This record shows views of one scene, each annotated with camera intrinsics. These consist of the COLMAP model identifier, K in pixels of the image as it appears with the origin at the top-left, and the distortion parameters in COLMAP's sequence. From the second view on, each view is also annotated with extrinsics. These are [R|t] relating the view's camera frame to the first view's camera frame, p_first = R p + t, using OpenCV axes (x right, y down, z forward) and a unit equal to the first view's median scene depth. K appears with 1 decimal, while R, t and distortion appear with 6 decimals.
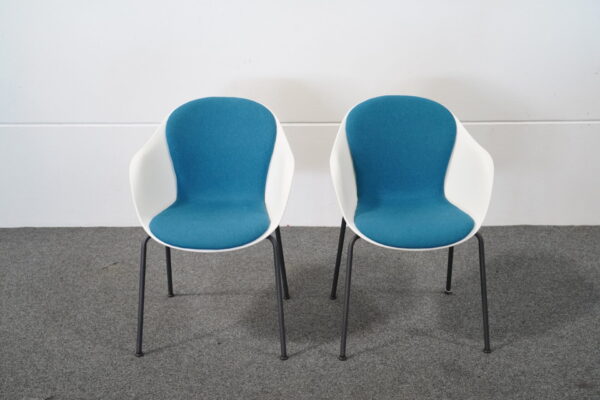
lens RADIAL K [[776.4, 0, 301.6], [0, 776.4, 200.0], [0, 0, 1]] dist [0.024880, 0.000000]
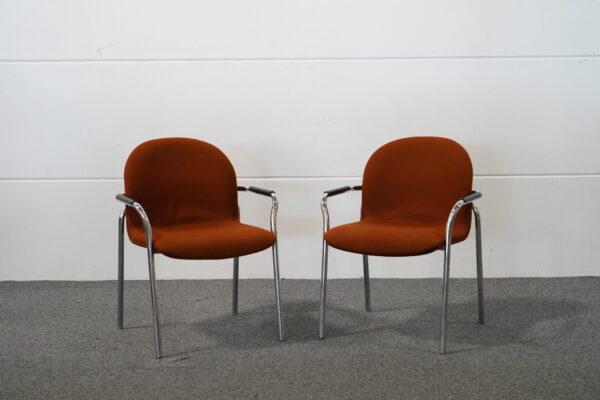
lens RADIAL K [[1010.5, 0, 299.8], [0, 1010.5, 202.4], [0, 0, 1]] dist [0.016114, 0.000000]
pose [[0.999995, -0.002062, -0.002340, -0.125219], [0.001466, 0.972936, -0.231070, 0.318988], [0.002753, 0.231066, 0.972934, -0.443829]]
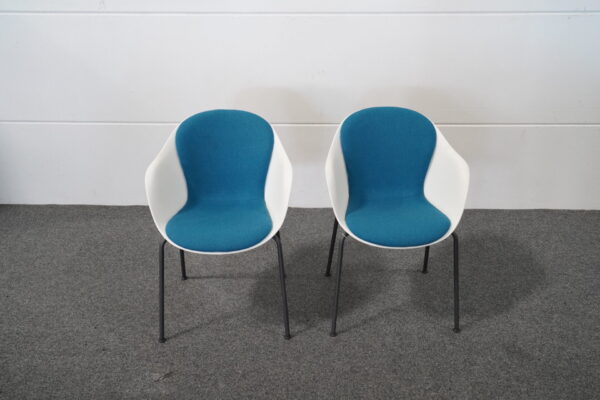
lens RADIAL K [[544.5, 0, 301.6], [0, 544.5, 200.2], [0, 0, 1]] dist [0.015400, 0.000000]
pose [[0.999702, 0.011685, -0.021440, -0.094047], [-0.009893, 0.996595, 0.081851, -0.060683], [0.022323, -0.081614, 0.996414, 0.181758]]
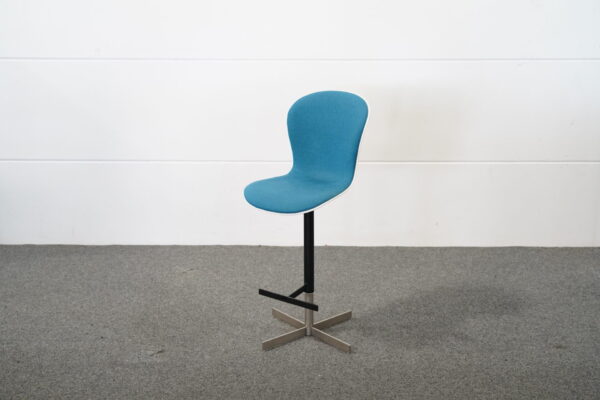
lens RADIAL K [[776.4, 0, 299.4], [0, 776.4, 196.5], [0, 0, 1]] dist [0.024880, 0.000000]
pose [[0.999920, 0.007999, -0.009840, -0.062345], [-0.008934, 0.995041, -0.099062, 0.101079], [0.008999, 0.099142, 0.995033, -0.304846]]
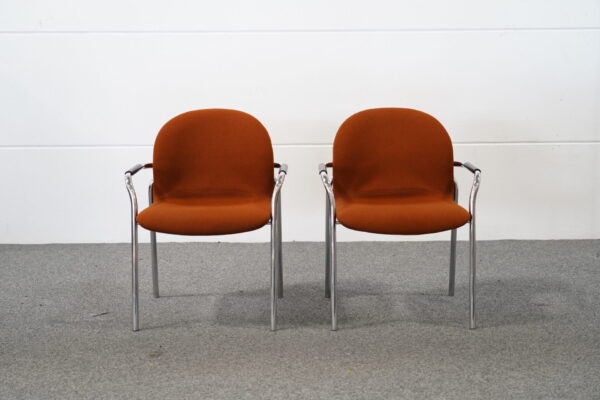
lens RADIAL K [[967.4, 0, 298.5], [0, 967.4, 198.9], [0, 0, 1]] dist [0.016457, 0.000000]
pose [[0.999981, -0.001332, 0.005955, -0.024696], [0.002569, 0.977077, -0.212870, 0.340739], [-0.005535, 0.212882, 0.977062, -0.442995]]
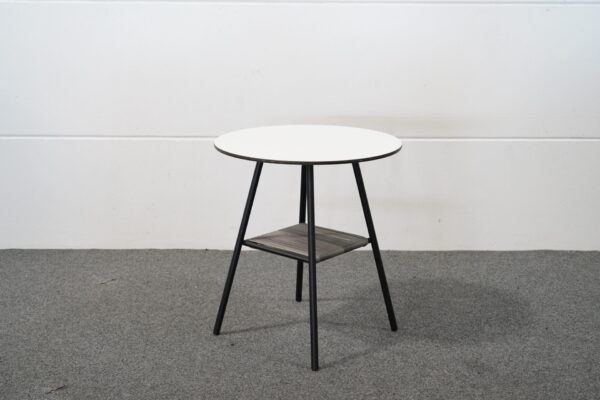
lens RADIAL K [[932.6, 0, 300.2], [0, 932.6, 201.3], [0, 0, 1]] dist [0.018291, 0.000000]
pose [[0.999684, 0.008742, 0.023584, -0.048131], [-0.006135, 0.994085, -0.108433, 0.125579], [-0.024392, 0.108254, 0.993824, -0.157982]]
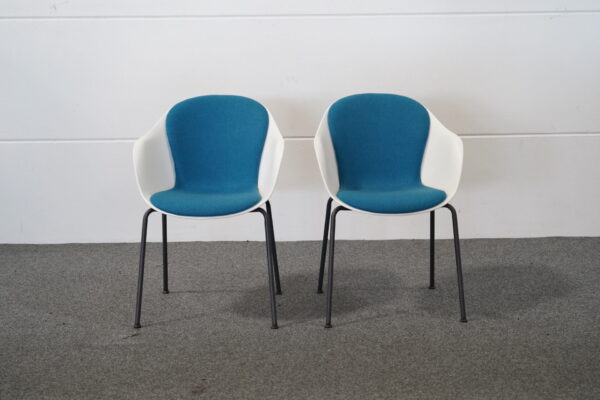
lens RADIAL K [[965.5, 0, 300.6], [0, 965.5, 201.6], [0, 0, 1]] dist [0.007964, 0.000000]
pose [[0.999933, -0.006962, 0.009293, -0.083048], [0.008434, 0.985550, -0.169176, 0.256037], [-0.007981, 0.169243, 0.985542, -0.342212]]
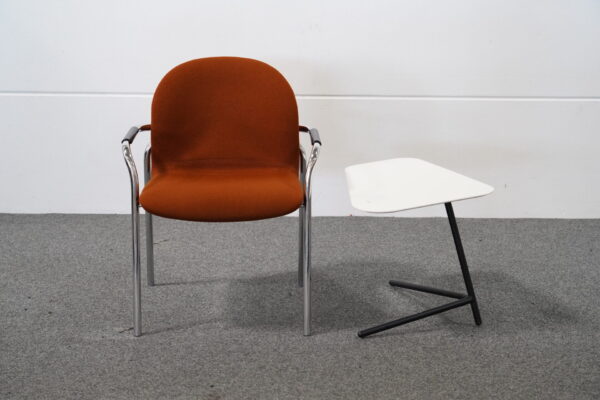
lens RADIAL K [[1084.9, 0, 300.4], [0, 1084.9, 201.8], [0, 0, 1]] dist [0.005390, 0.000000]
pose [[0.999799, 0.014760, 0.013592, -0.118493], [-0.012869, 0.991429, -0.130015, 0.229636], [-0.015395, 0.129814, 0.991419, -0.288728]]
